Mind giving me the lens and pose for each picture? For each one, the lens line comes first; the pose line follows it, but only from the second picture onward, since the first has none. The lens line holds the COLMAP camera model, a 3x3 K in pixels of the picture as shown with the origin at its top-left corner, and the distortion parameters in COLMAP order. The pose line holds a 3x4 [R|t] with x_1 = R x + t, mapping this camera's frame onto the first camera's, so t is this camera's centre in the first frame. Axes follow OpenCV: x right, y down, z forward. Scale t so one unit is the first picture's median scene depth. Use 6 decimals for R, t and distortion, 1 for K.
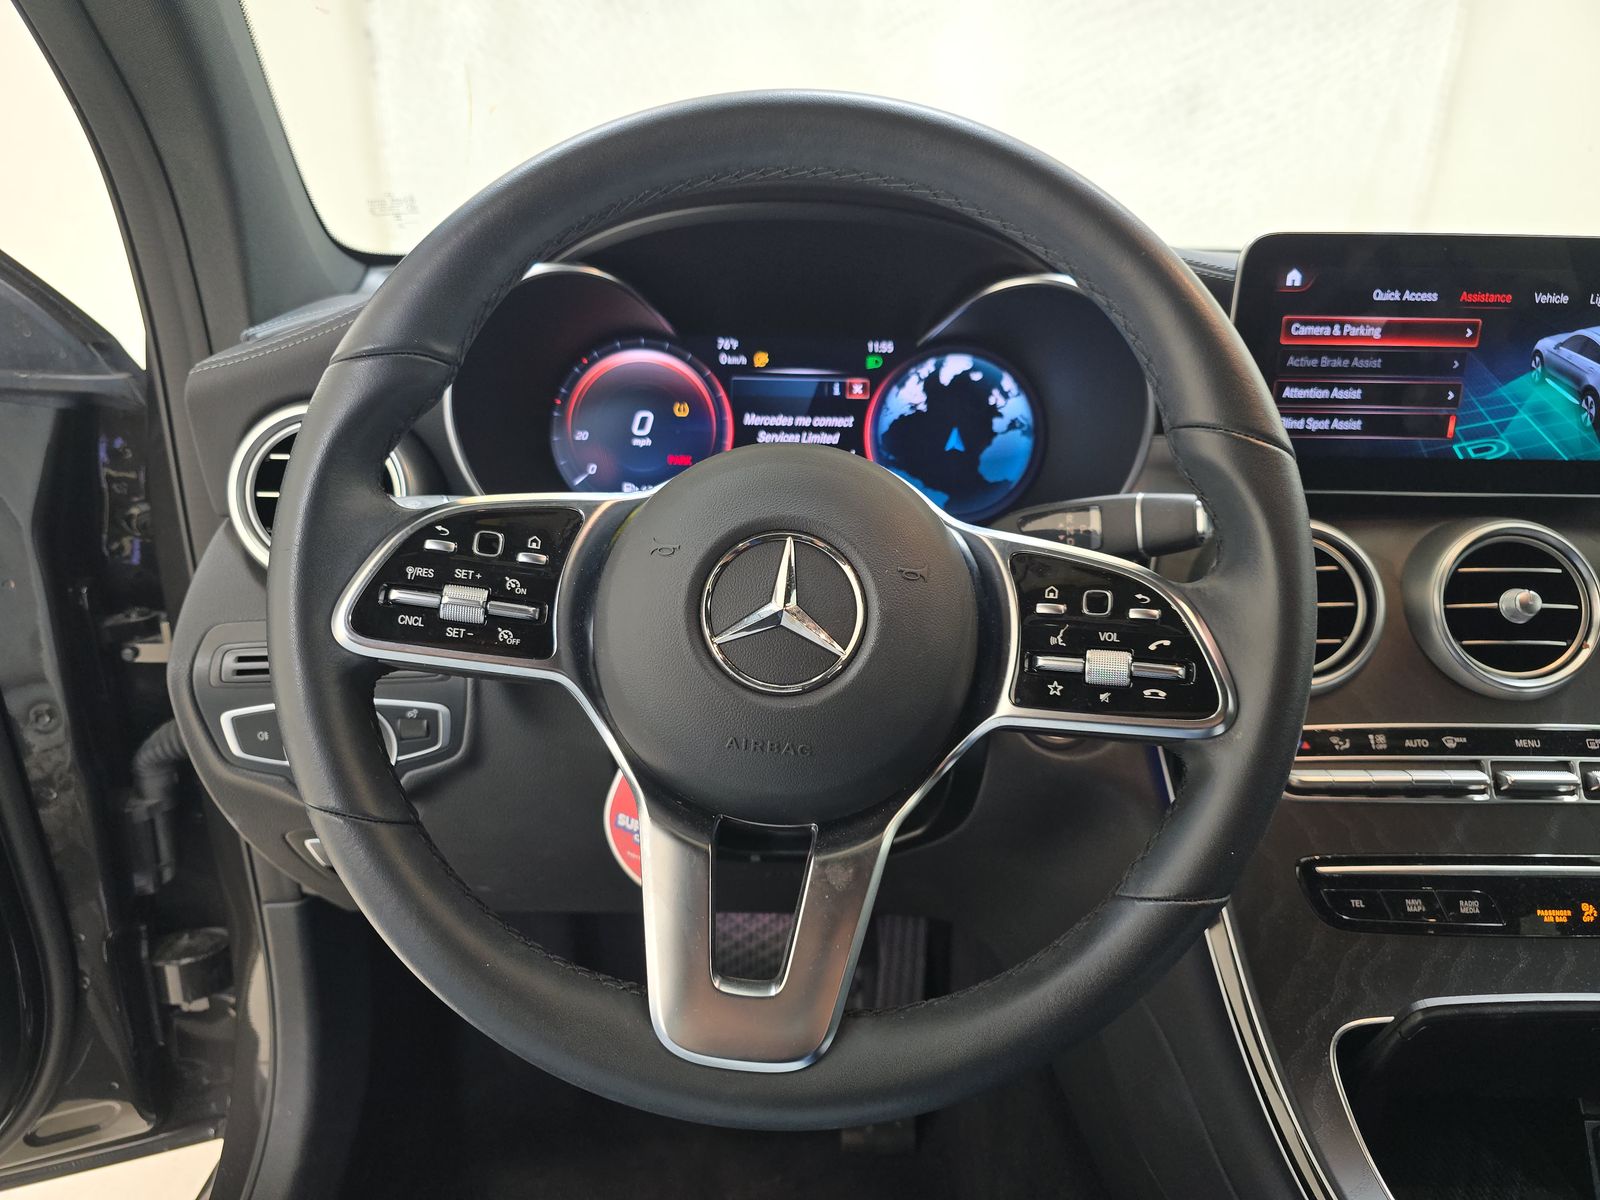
lens RADIAL K [[1223.9, 0, 803.2], [0, 1223.9, 598.0], [0, 0, 1]] dist [0.044988, -0.040996]
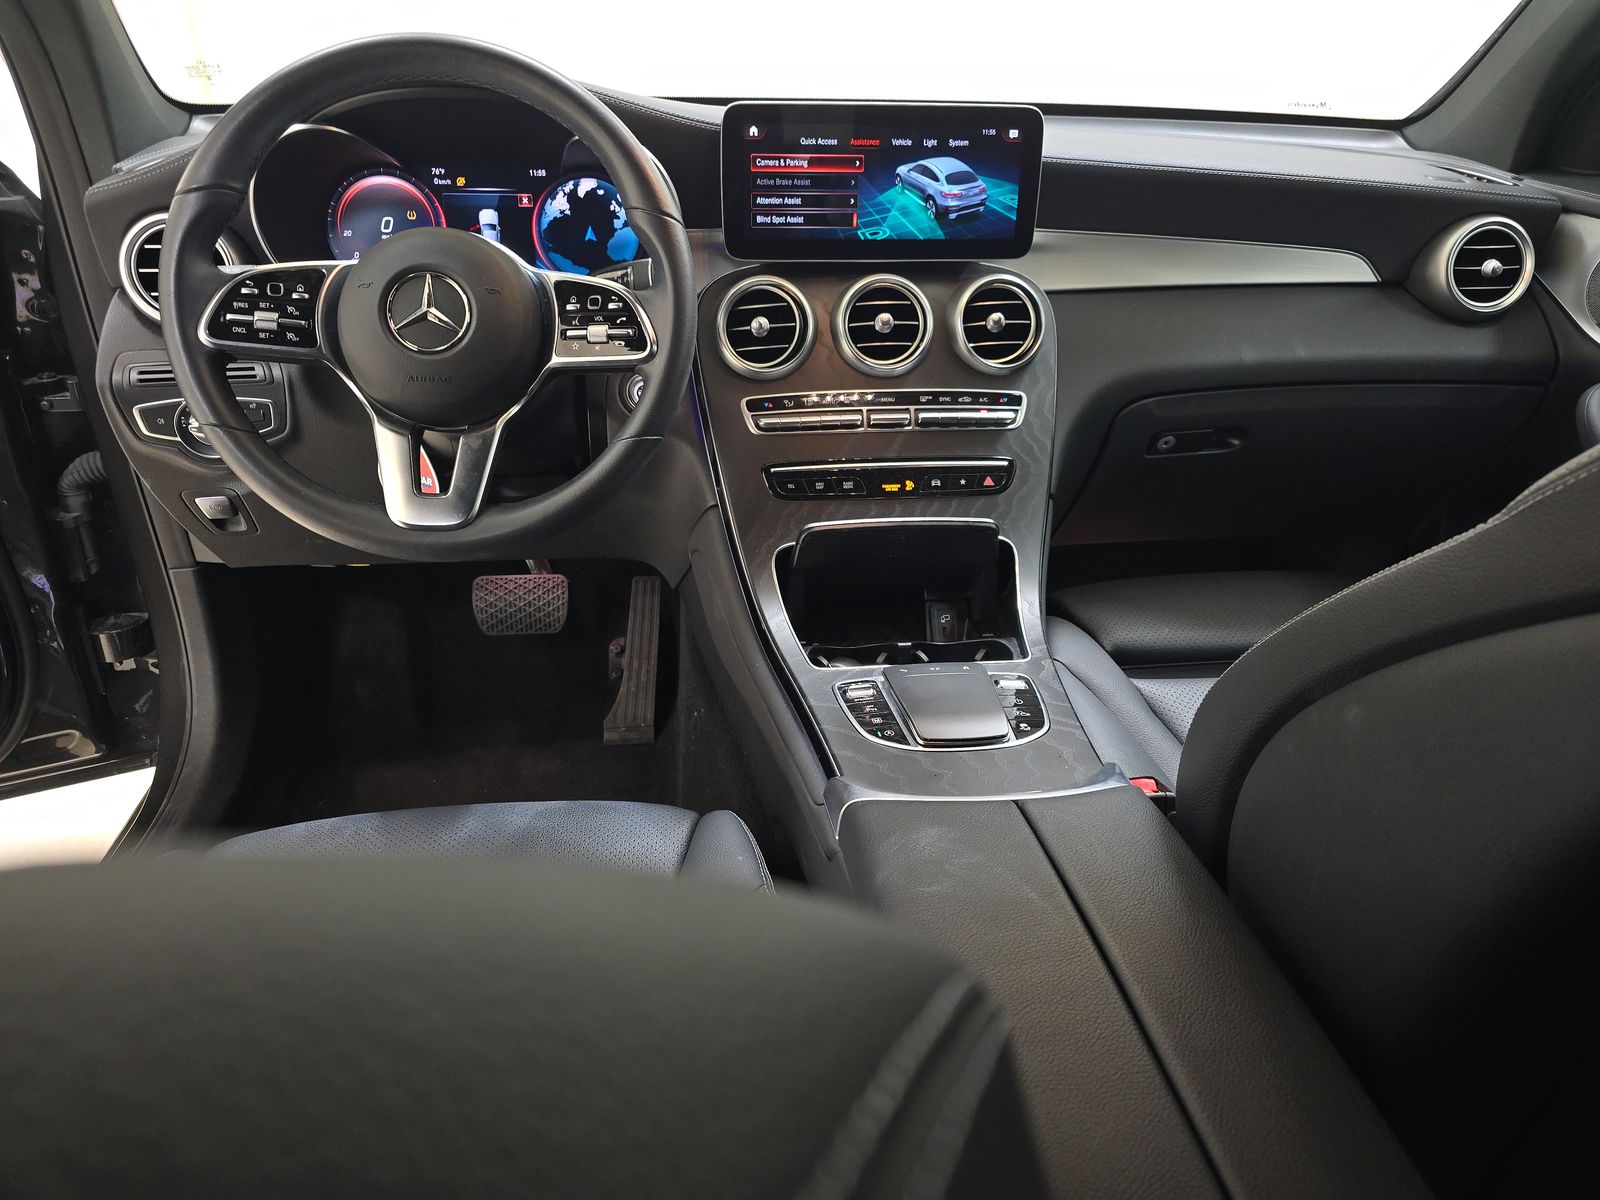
lens RADIAL K [[1170.0, 0, 795.6], [0, 1170.0, 604.0], [0, 0, 1]] dist [0.067096, -0.064396]
pose [[0.994241, -0.048573, 0.095532, 0.257806], [0.032656, 0.986312, 0.161625, 0.126628], [-0.102075, -0.157575, 0.982217, -0.722283]]
